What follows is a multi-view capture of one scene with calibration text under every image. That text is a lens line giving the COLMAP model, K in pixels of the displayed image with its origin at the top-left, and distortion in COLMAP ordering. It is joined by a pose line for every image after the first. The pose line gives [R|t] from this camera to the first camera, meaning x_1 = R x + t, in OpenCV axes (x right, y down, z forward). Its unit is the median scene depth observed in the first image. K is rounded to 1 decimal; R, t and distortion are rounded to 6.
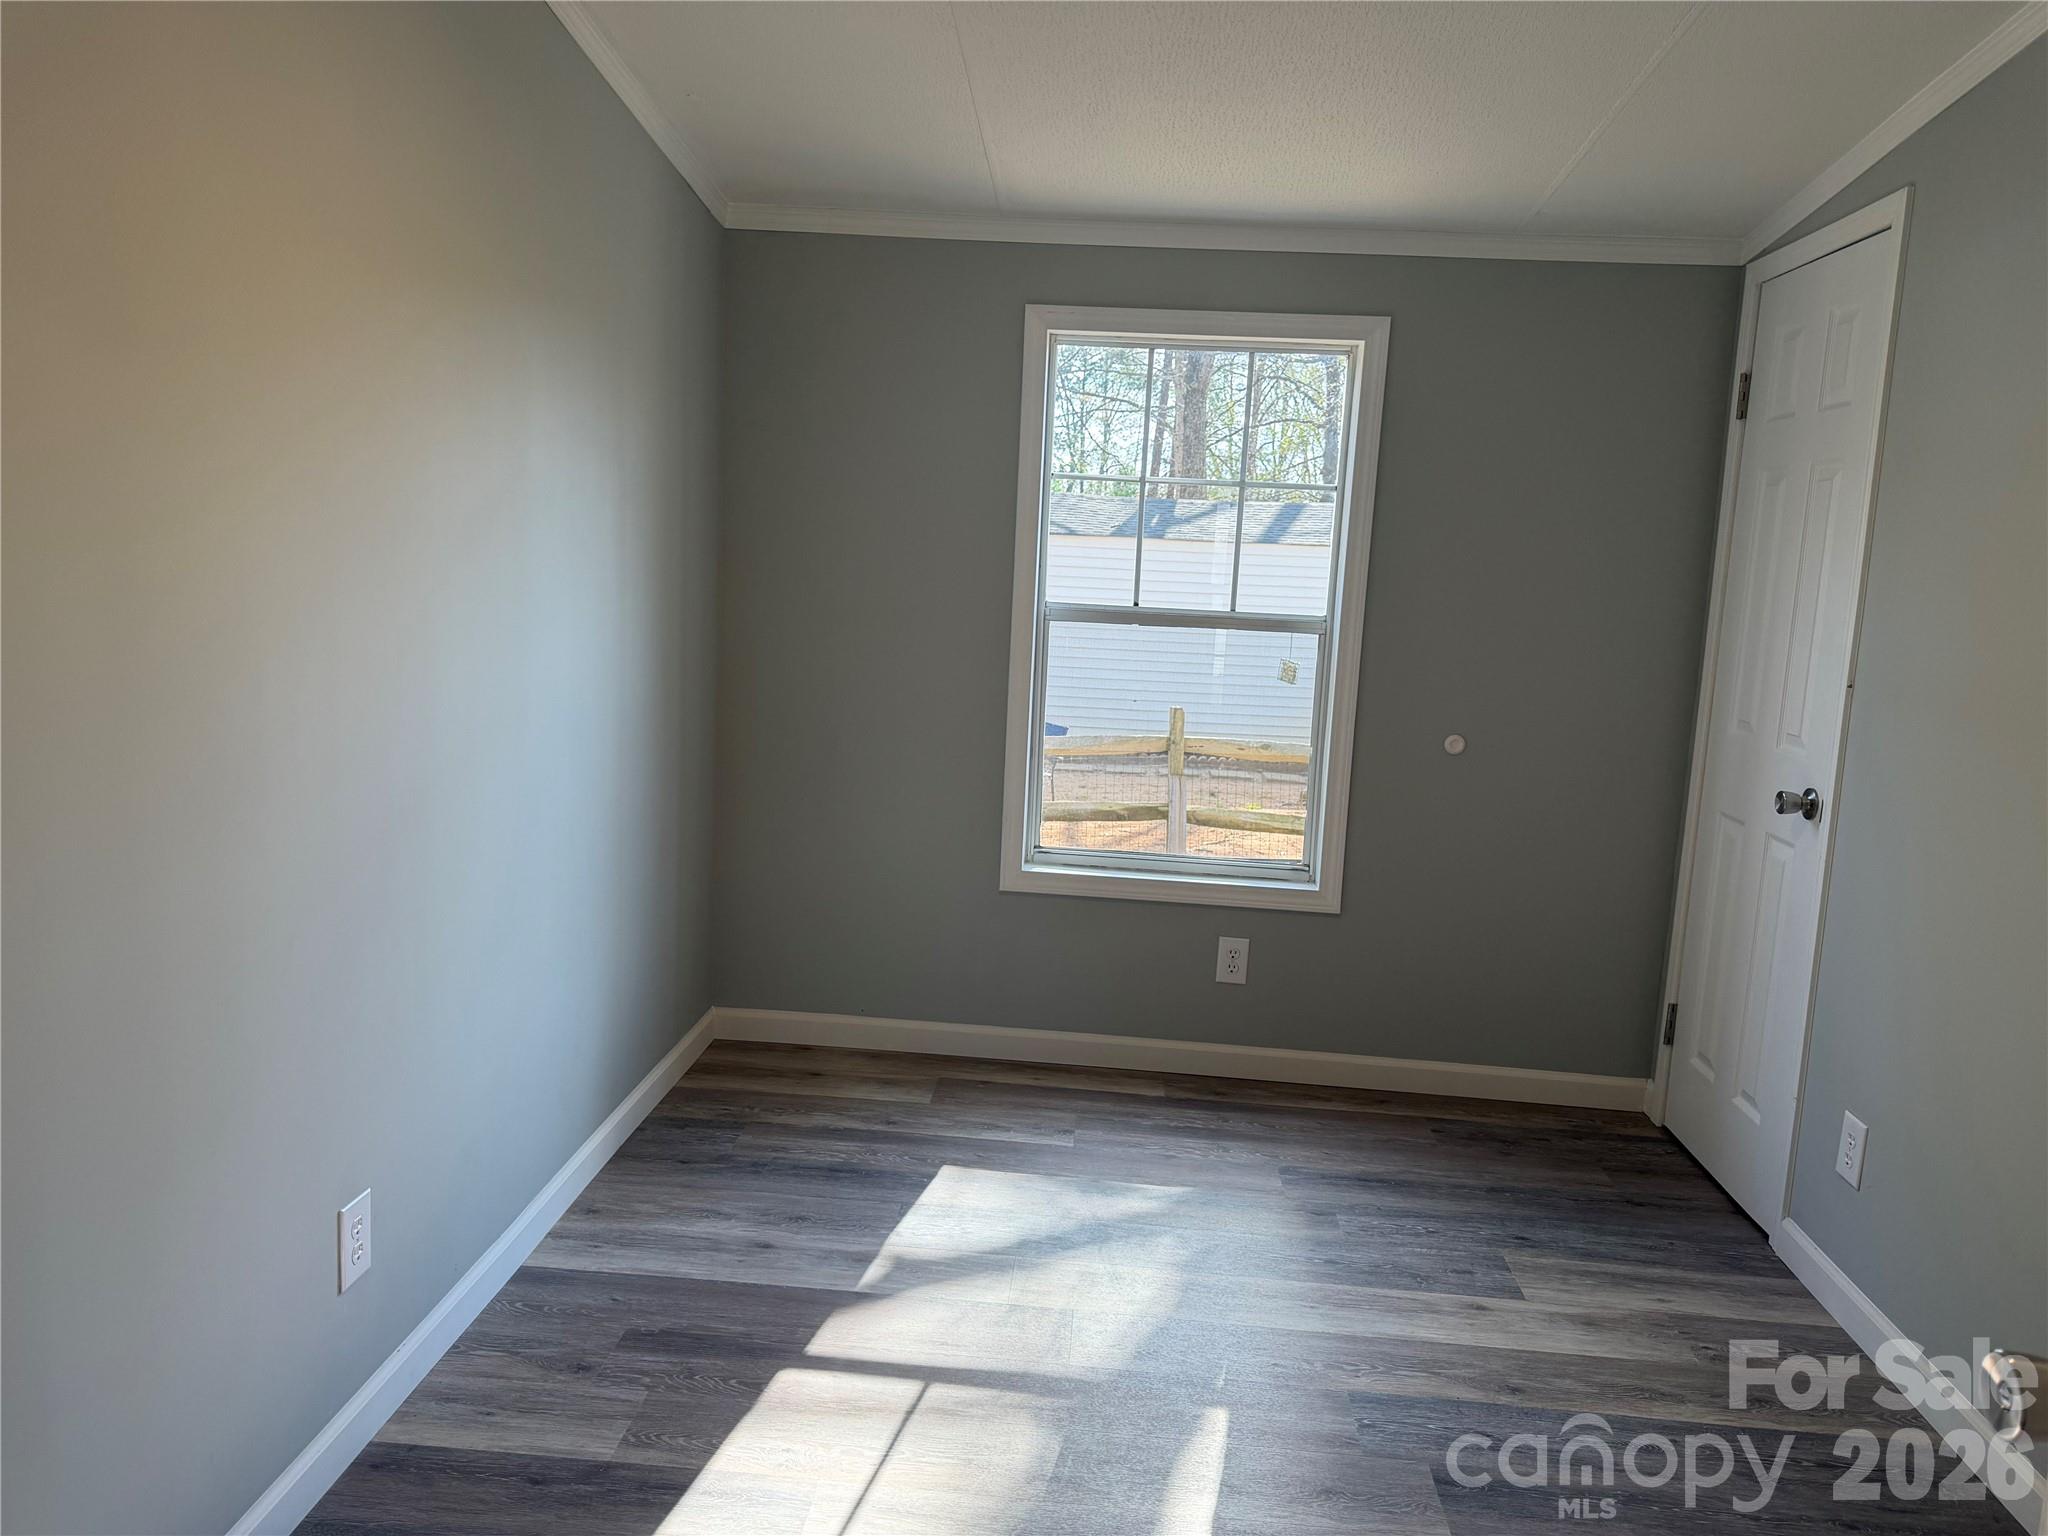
lens RADIAL K [[1494.2, 0, 1022.9], [0, 1494.2, 723.0], [0, 0, 1]] dist [-0.000467, 0.000310]
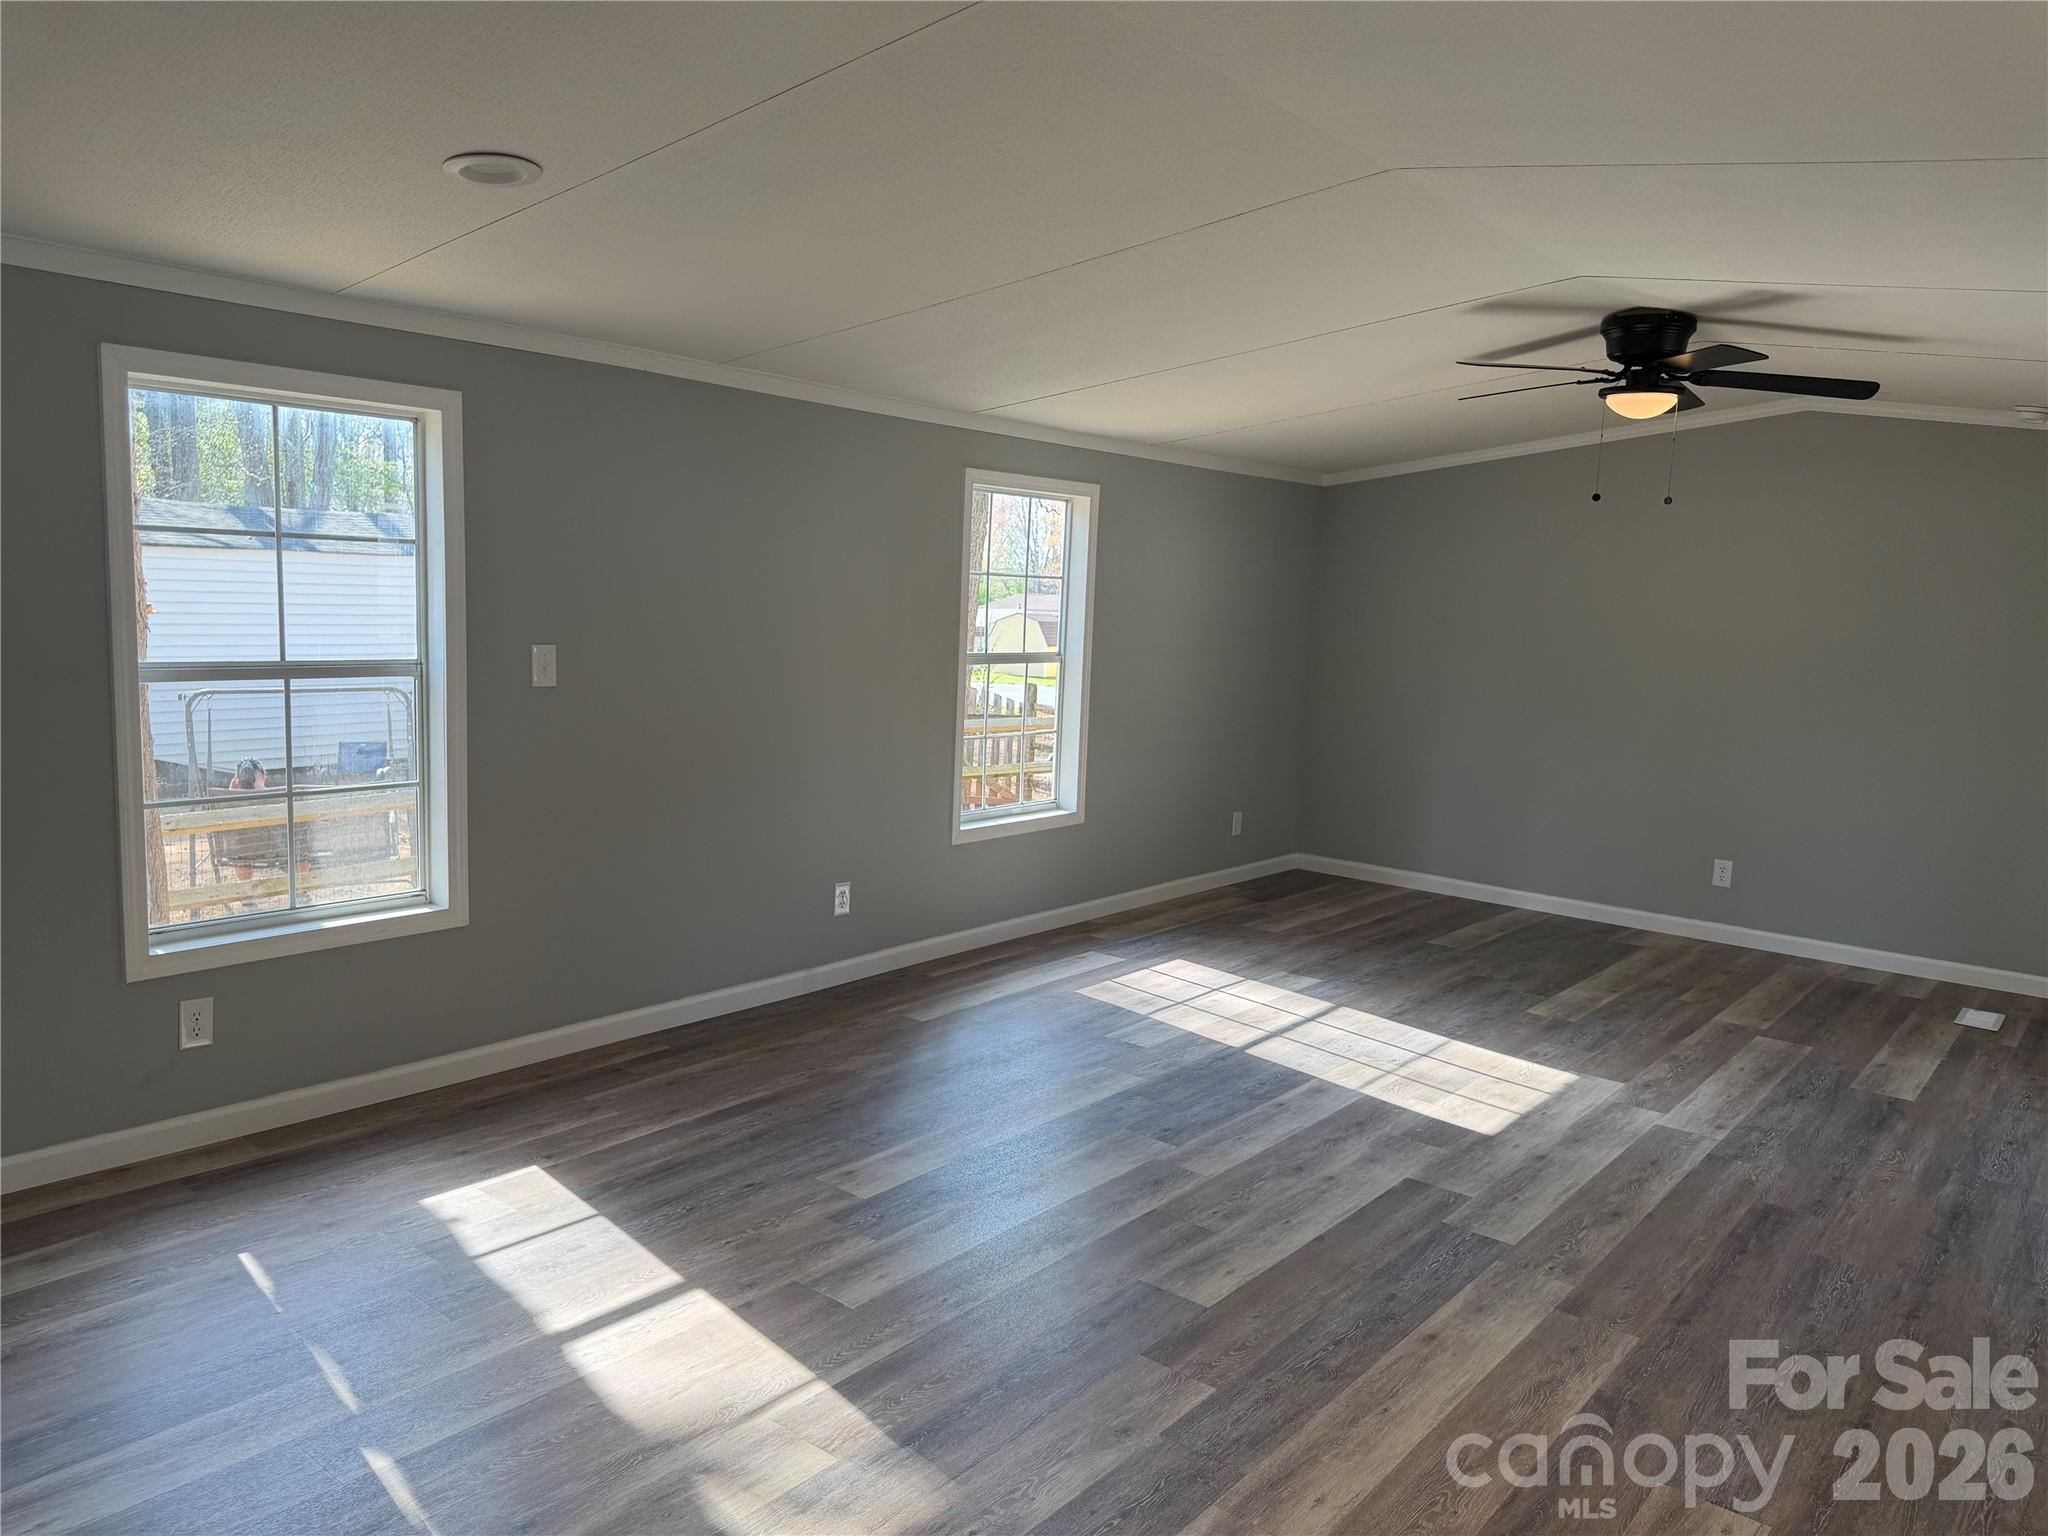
lens RADIAL K [[1442.4, 0, 1029.9], [0, 1442.4, 745.0], [0, 0, 1]] dist [0.039939, -0.035613]
pose [[0.575051, -0.113755, 0.810170, -0.428144], [0.109505, 0.992078, 0.061570, -0.026336], [-0.810756, 0.053312, 0.582952, 0.023379]]
